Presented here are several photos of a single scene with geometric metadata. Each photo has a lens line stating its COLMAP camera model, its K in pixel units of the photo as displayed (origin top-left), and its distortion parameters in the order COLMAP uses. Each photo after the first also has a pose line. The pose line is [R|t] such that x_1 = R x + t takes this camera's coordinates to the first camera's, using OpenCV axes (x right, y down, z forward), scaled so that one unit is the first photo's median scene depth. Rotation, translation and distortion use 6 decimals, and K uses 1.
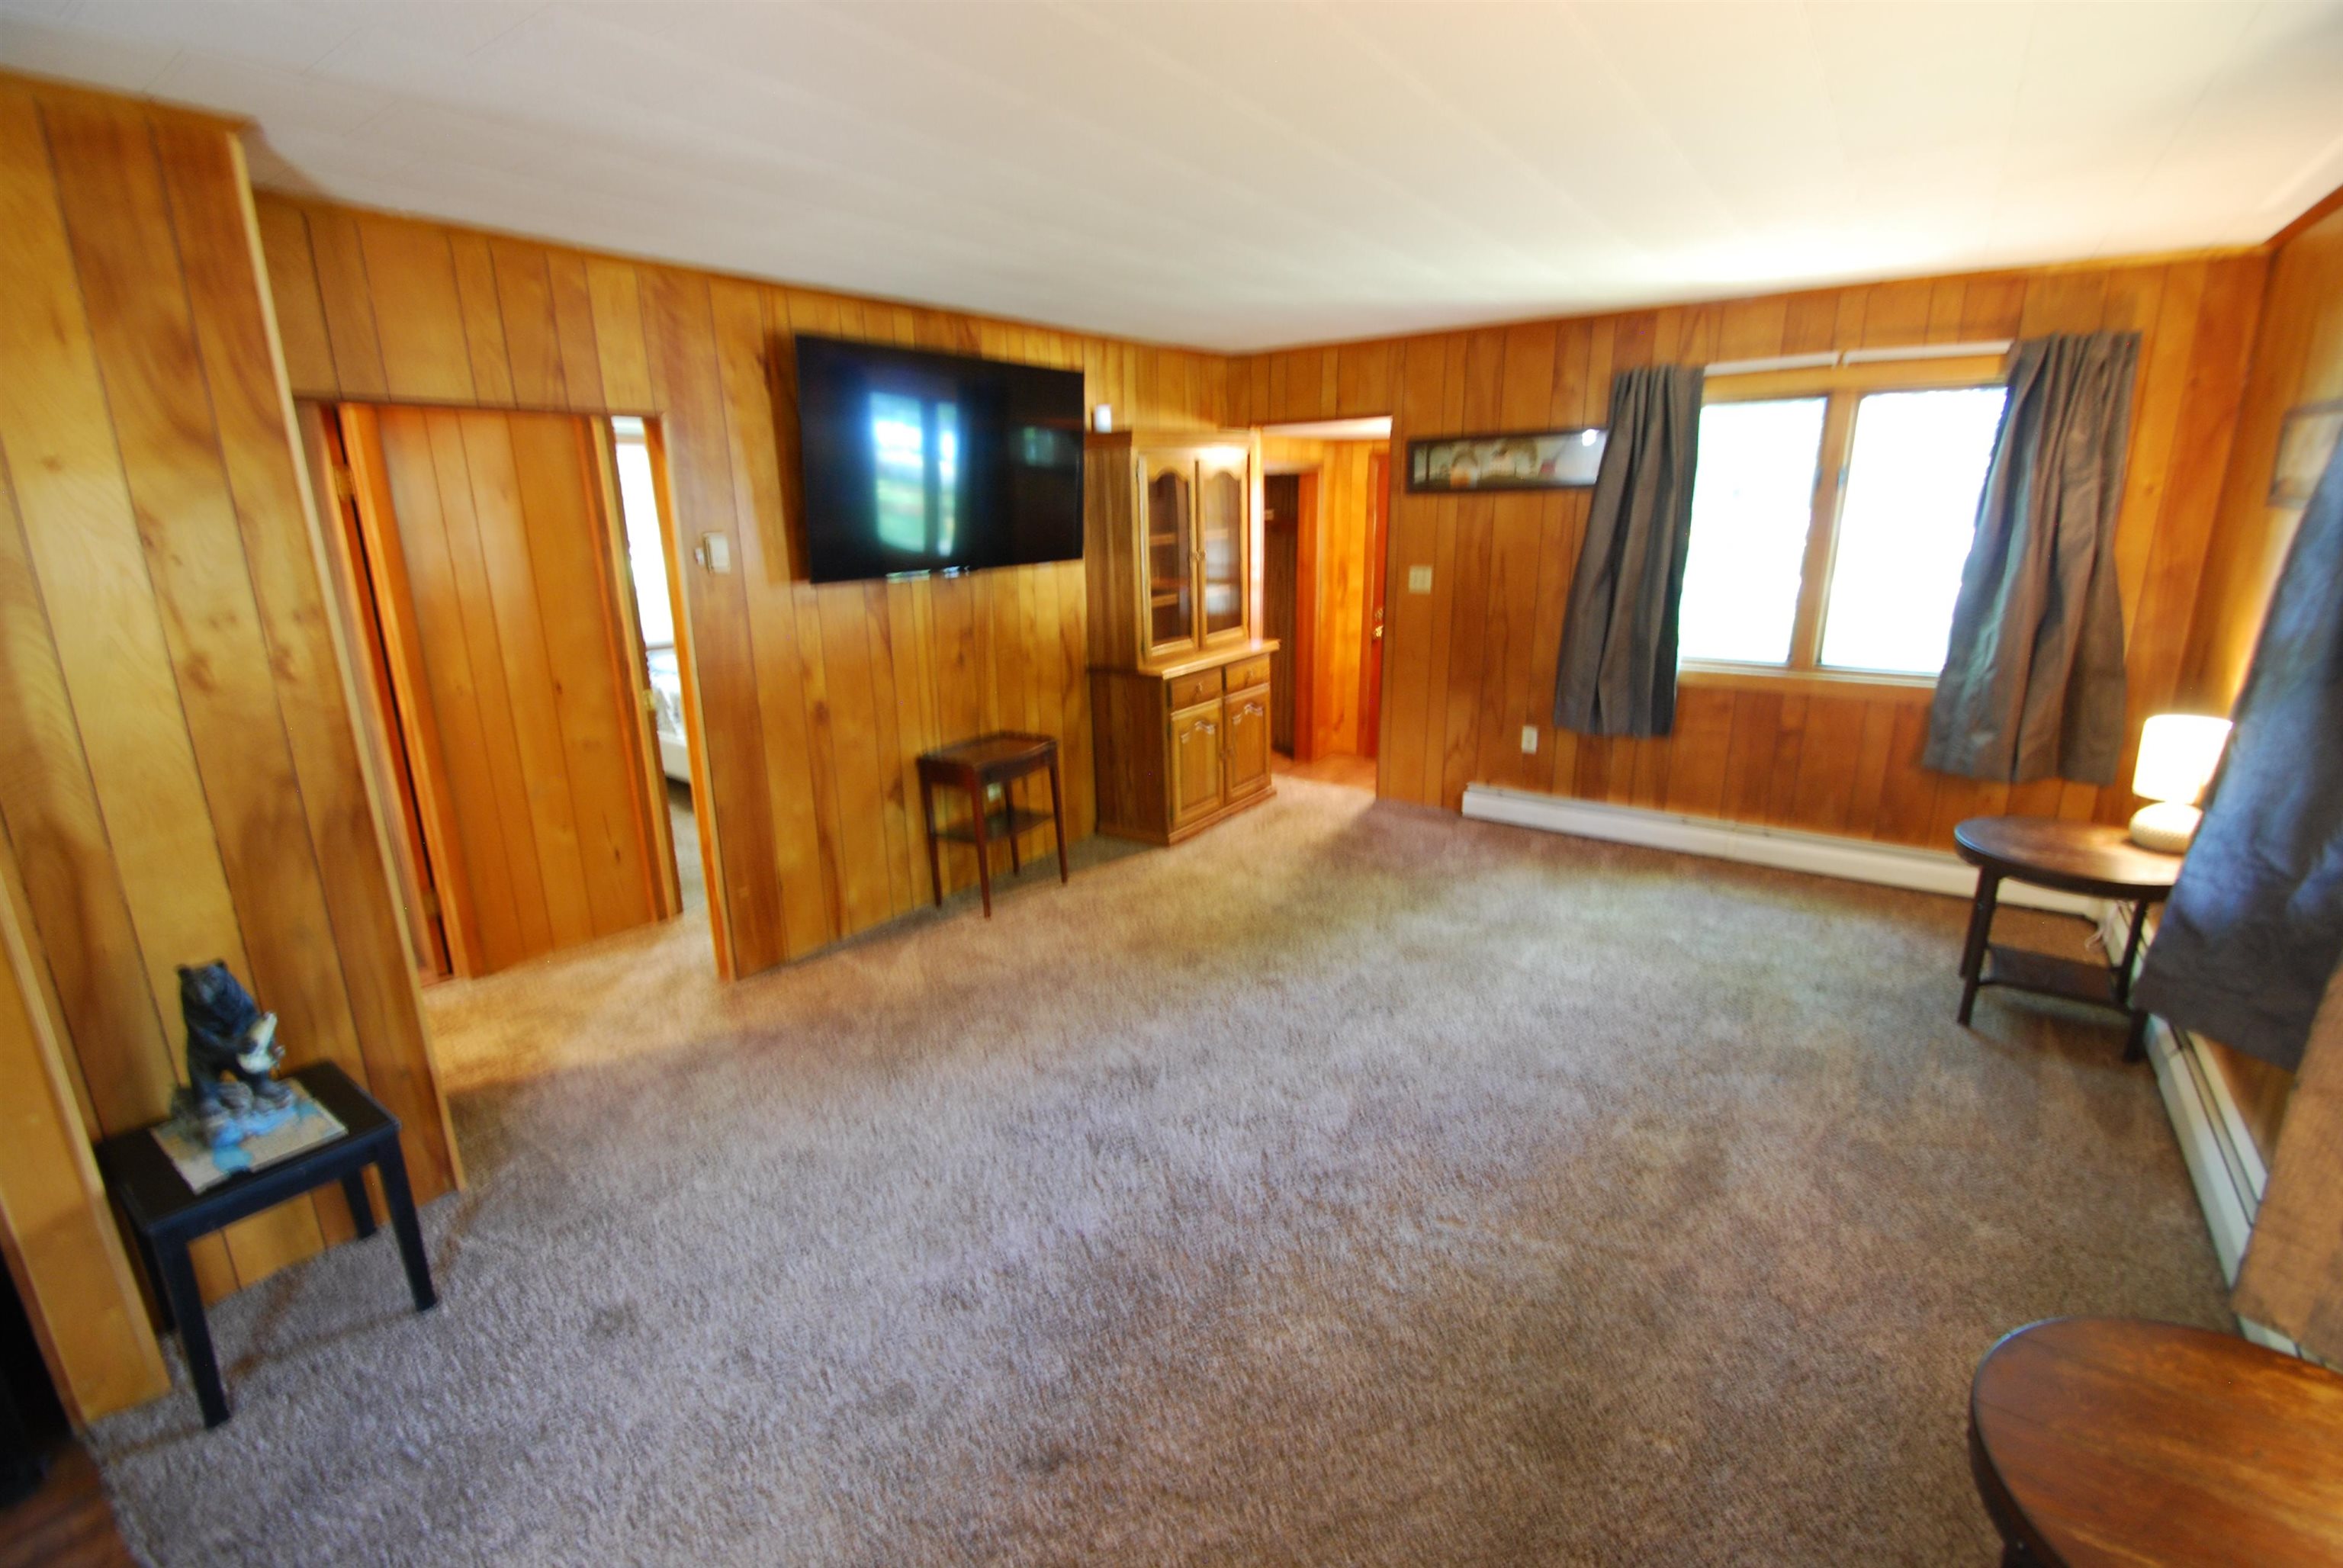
lens RADIAL K [[1026.6, 0, 1167.7], [0, 1026.6, 774.6], [0, 0, 1]] dist [0.012380, -0.015721]
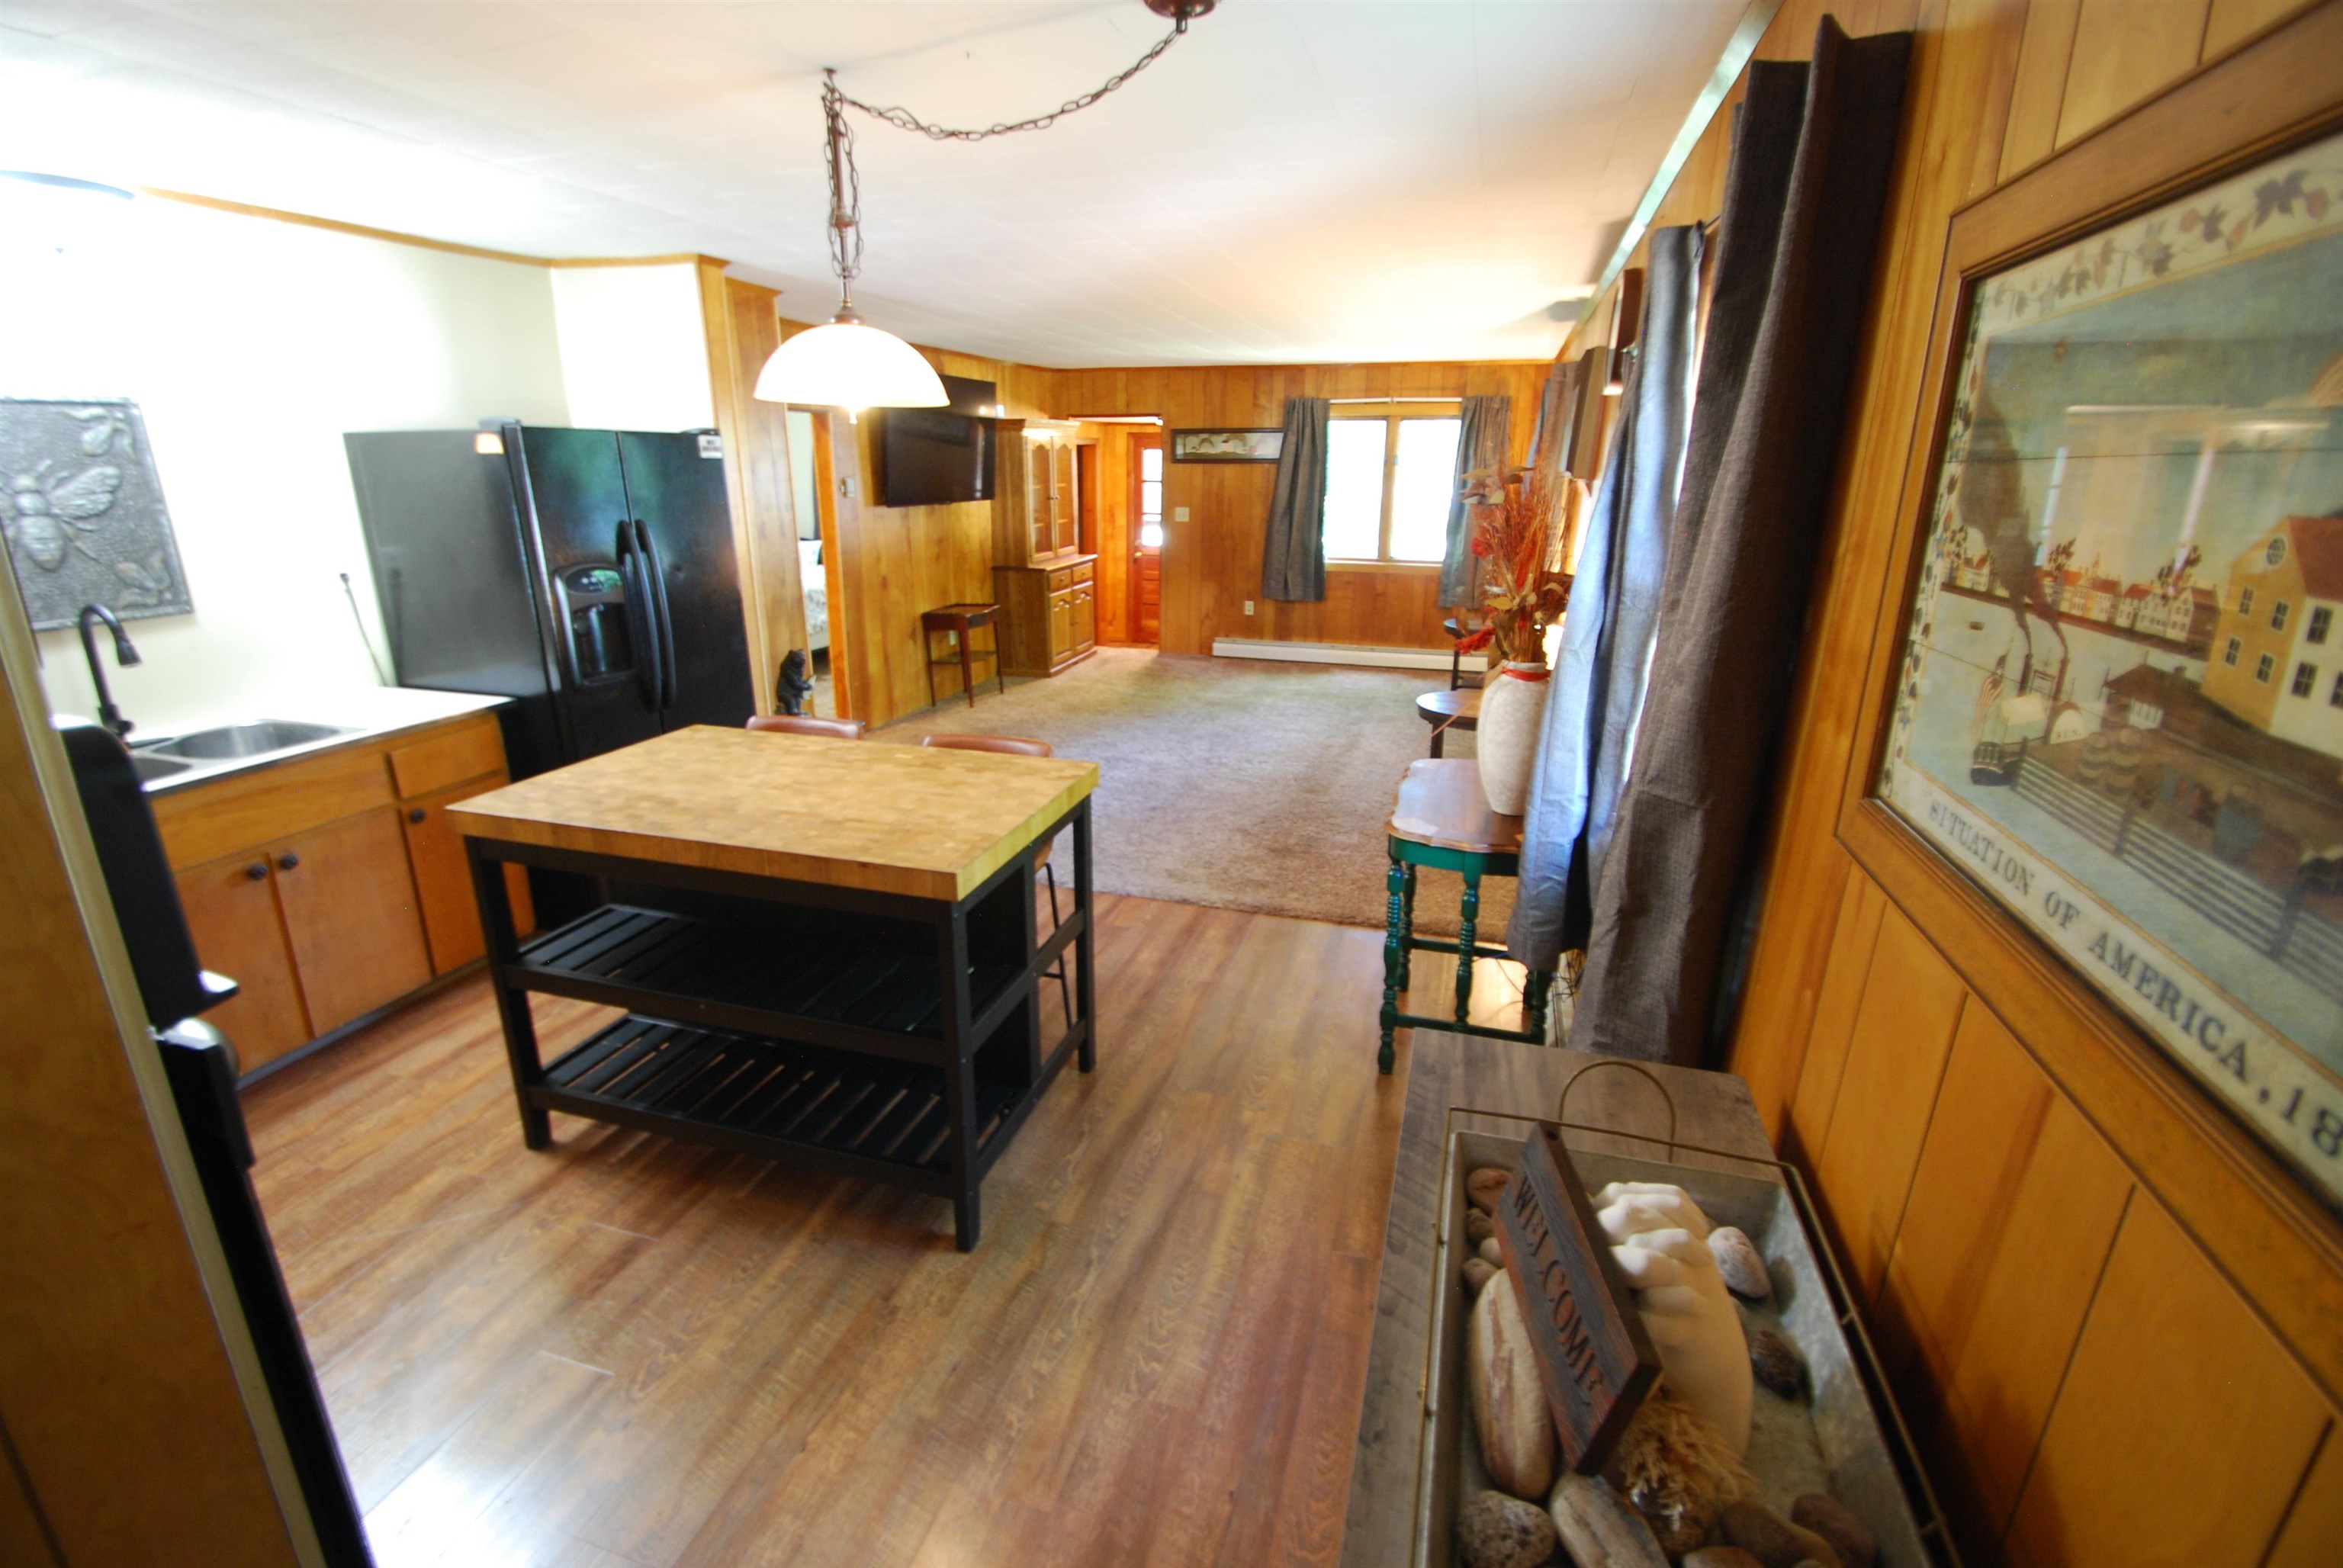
lens RADIAL K [[1026.6, 0, 1167.7], [0, 1026.6, 774.6], [0, 0, 1]] dist [0.012380, -0.015721]
pose [[0.946026, -0.070336, 0.316366, -0.408044], [0.059689, 0.997280, 0.043231, 0.192975], [-0.318546, -0.022014, 0.947652, -0.713382]]
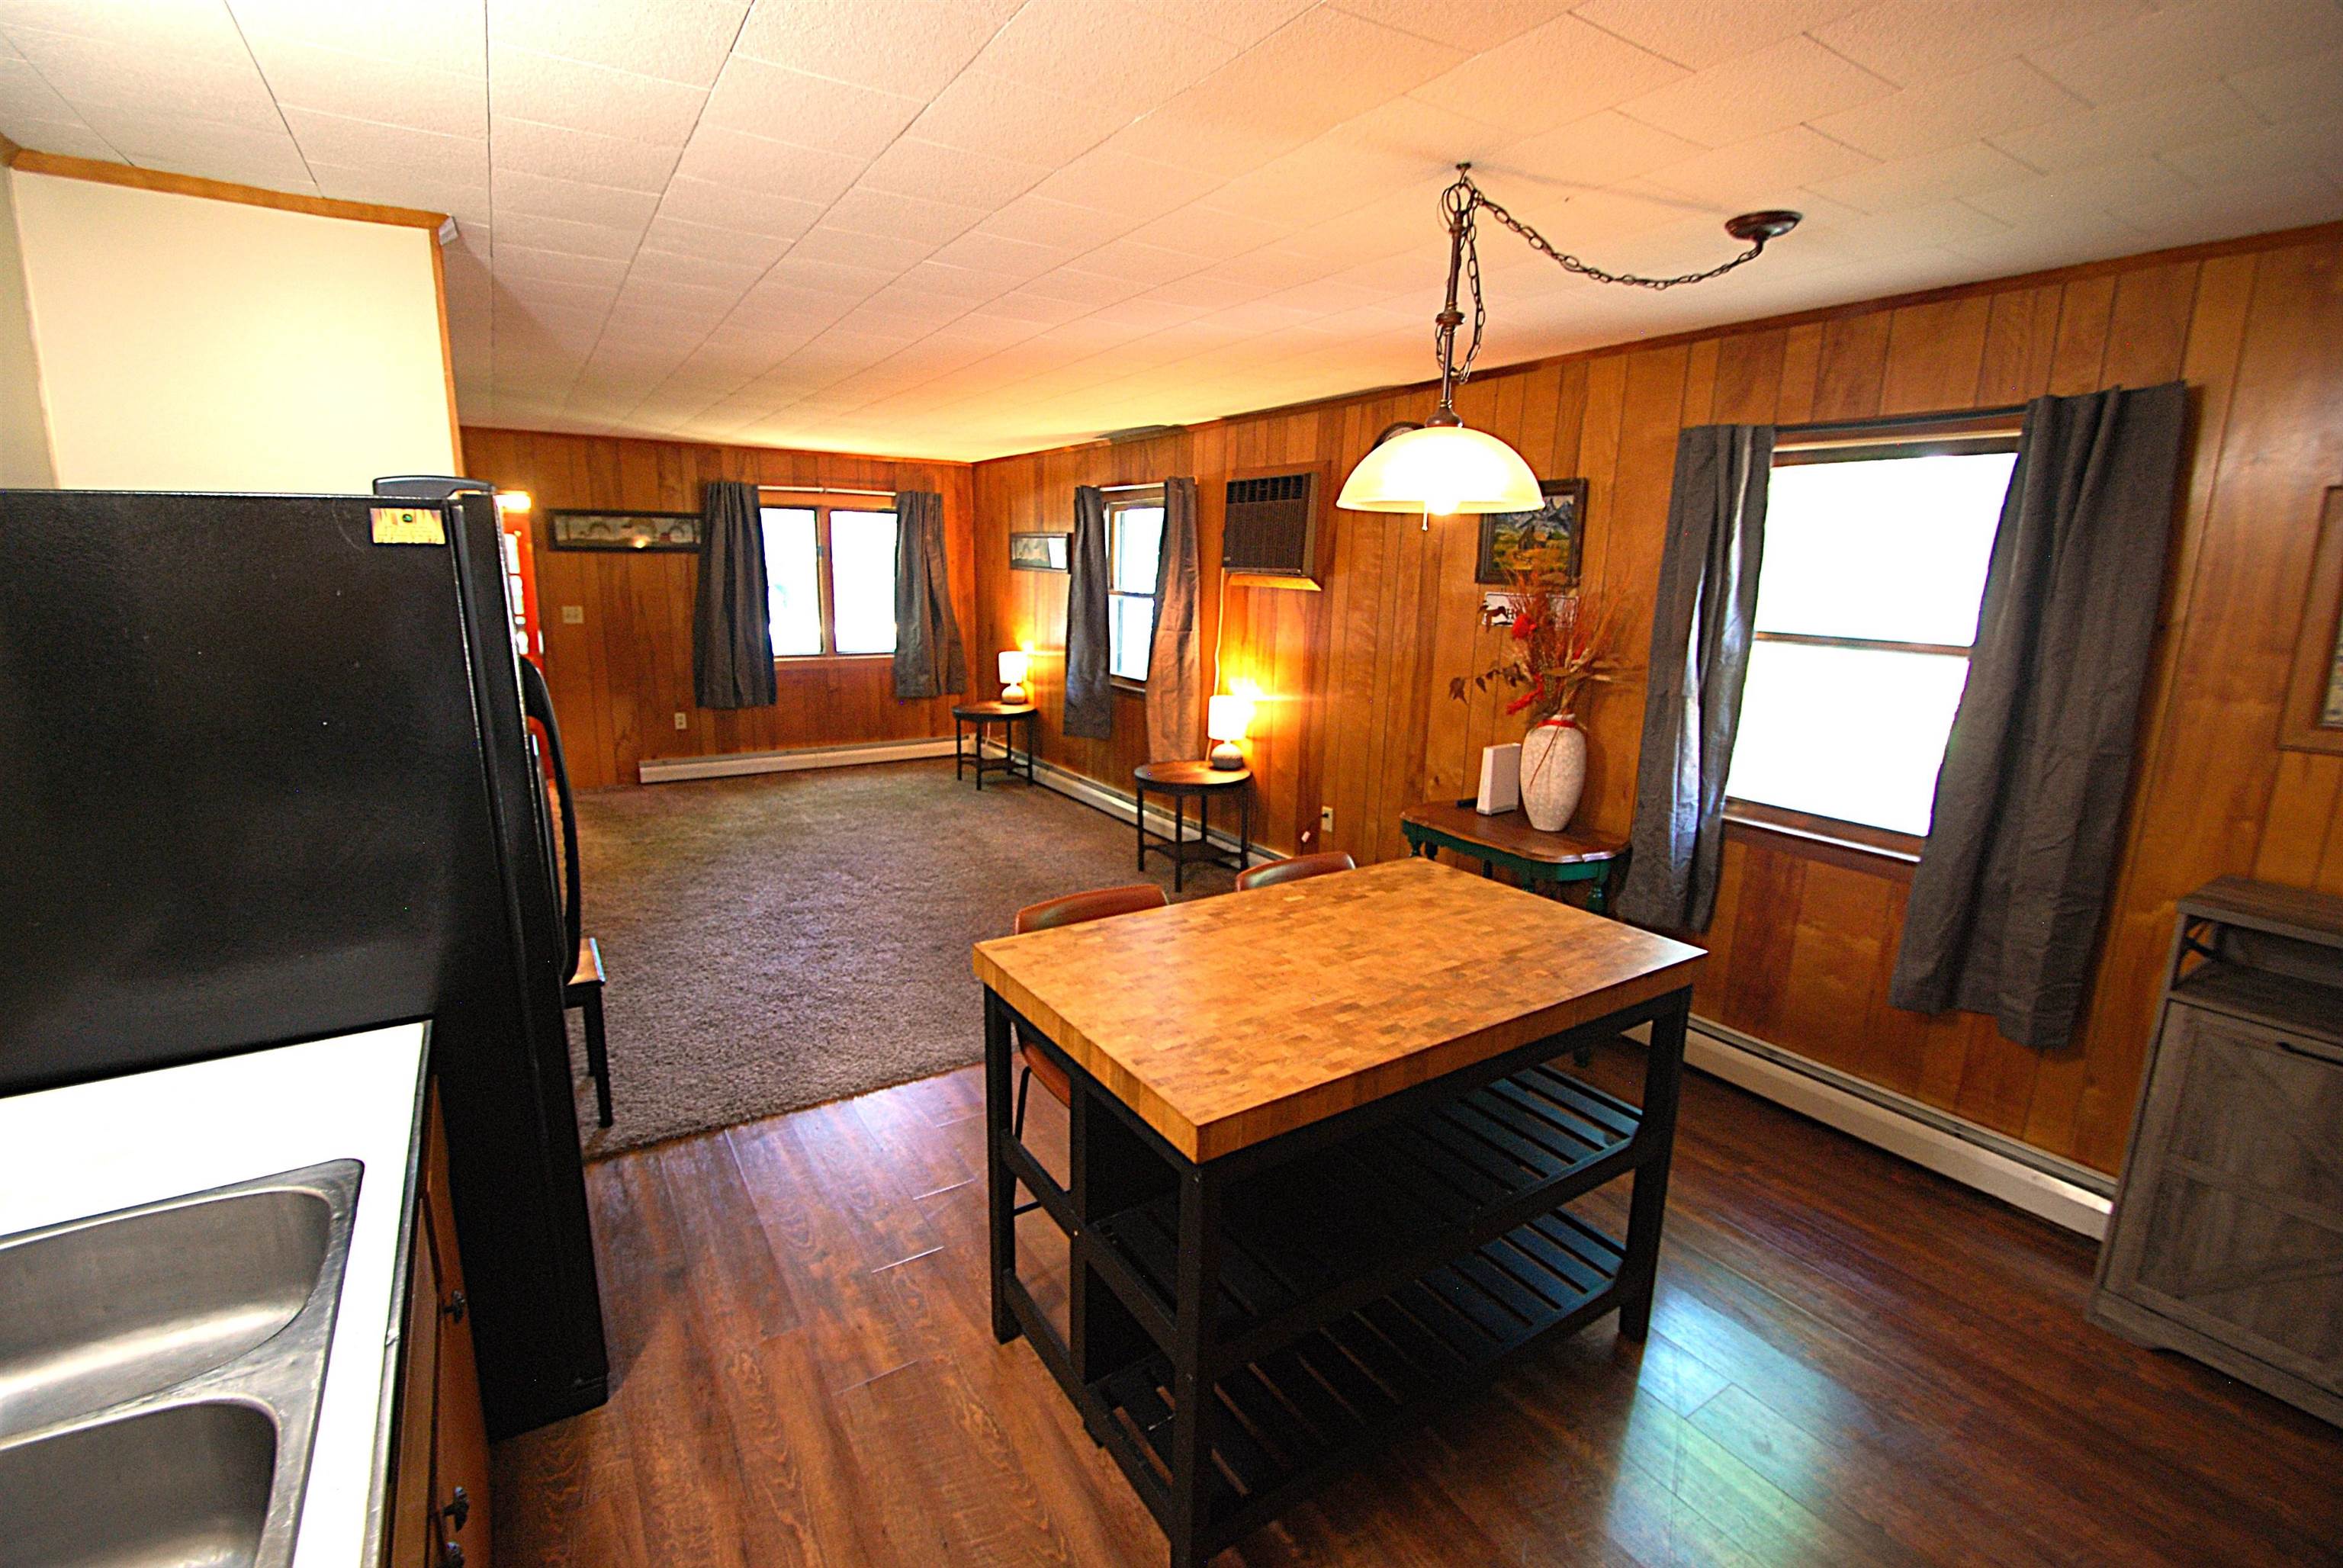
lens RADIAL K [[1026.6, 0, 1167.7], [0, 1026.6, 774.6], [0, 0, 1]] dist [0.012380, -0.015721]
pose [[0.366288, -0.166166, 0.915545, -0.885203], [0.215860, 0.972258, 0.090098, 0.068974], [-0.905117, 0.164628, 0.391995, -0.221173]]
